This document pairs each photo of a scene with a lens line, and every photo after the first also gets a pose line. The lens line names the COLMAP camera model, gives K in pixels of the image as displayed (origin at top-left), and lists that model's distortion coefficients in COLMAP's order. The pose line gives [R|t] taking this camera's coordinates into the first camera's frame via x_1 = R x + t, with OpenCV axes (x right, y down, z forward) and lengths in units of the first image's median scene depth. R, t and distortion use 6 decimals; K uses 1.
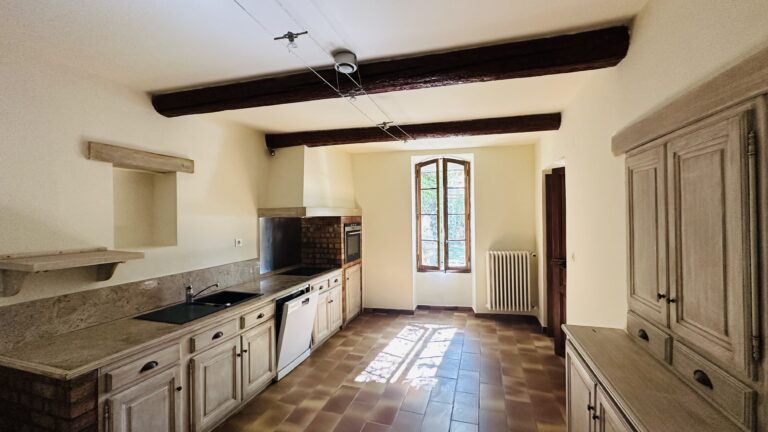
lens RADIAL K [[307.7, 0, 386.9], [0, 307.7, 216.8], [0, 0, 1]] dist [-0.004768, 0.000255]
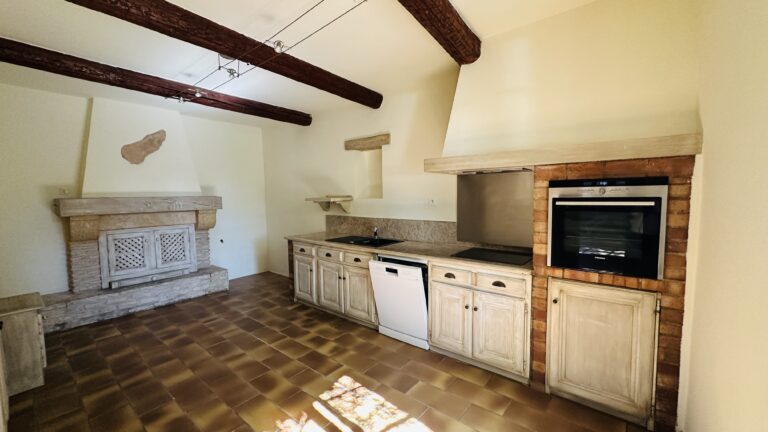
lens RADIAL K [[307.7, 0, 387.0], [0, 307.7, 217.2], [0, 0, 1]] dist [-0.004768, 0.000255]
pose [[-0.373828, 0.088178, -0.923297, 0.558323], [0.014050, 0.995895, 0.089422, 0.048017], [0.927392, 0.020457, -0.373532, 1.381268]]
